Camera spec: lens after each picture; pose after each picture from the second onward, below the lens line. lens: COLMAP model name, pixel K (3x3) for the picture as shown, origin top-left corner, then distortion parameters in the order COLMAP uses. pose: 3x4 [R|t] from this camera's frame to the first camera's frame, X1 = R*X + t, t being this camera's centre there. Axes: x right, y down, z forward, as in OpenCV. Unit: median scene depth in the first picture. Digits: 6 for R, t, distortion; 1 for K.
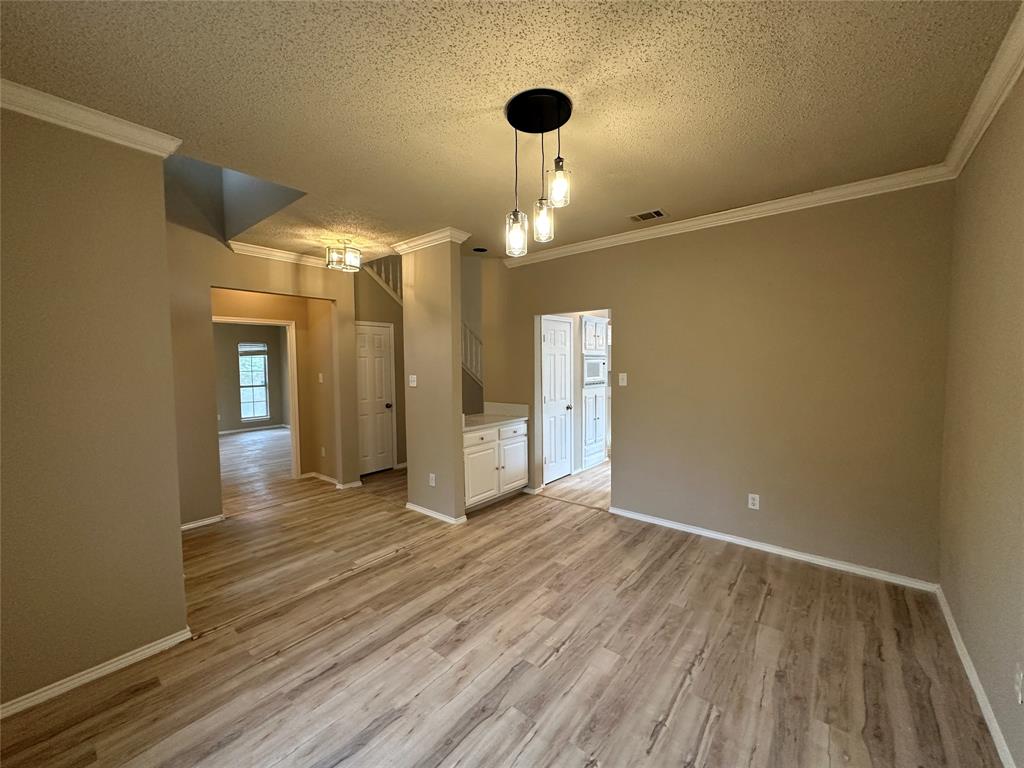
lens RADIAL K [[406.6, 0, 512.0], [0, 406.6, 383.8], [0, 0, 1]] dist [-0.003176, -0.000185]
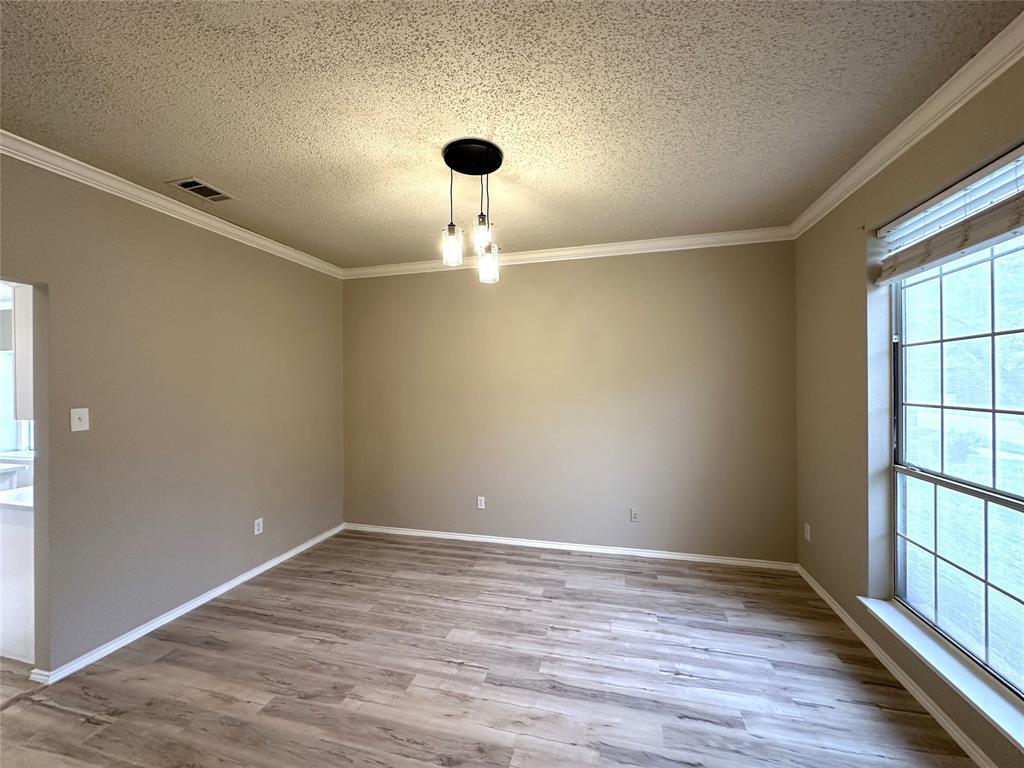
lens RADIAL K [[406.6, 0, 514.2], [0, 406.6, 383.5], [0, 0, 1]] dist [-0.003176, -0.000185]
pose [[-0.417048, 0.008833, 0.908842, -0.653926], [0.062330, 0.997877, 0.018903, -0.044939], [-0.906745, 0.064532, -0.416713, 0.932932]]
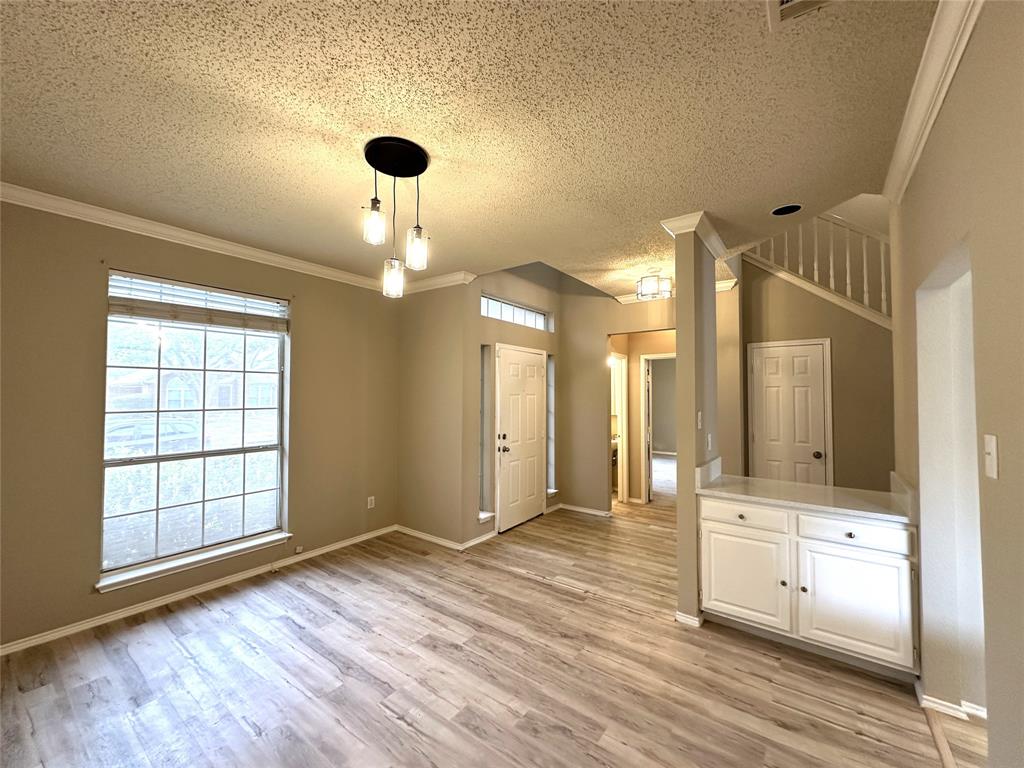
lens RADIAL K [[406.6, 0, 511.9], [0, 406.6, 383.3], [0, 0, 1]] dist [-0.003176, -0.000185]
pose [[0.043327, -0.017310, -0.998911, 0.754065], [-0.058114, 0.998113, -0.019817, -0.051436], [0.997369, 0.058910, 0.042240, 0.860410]]
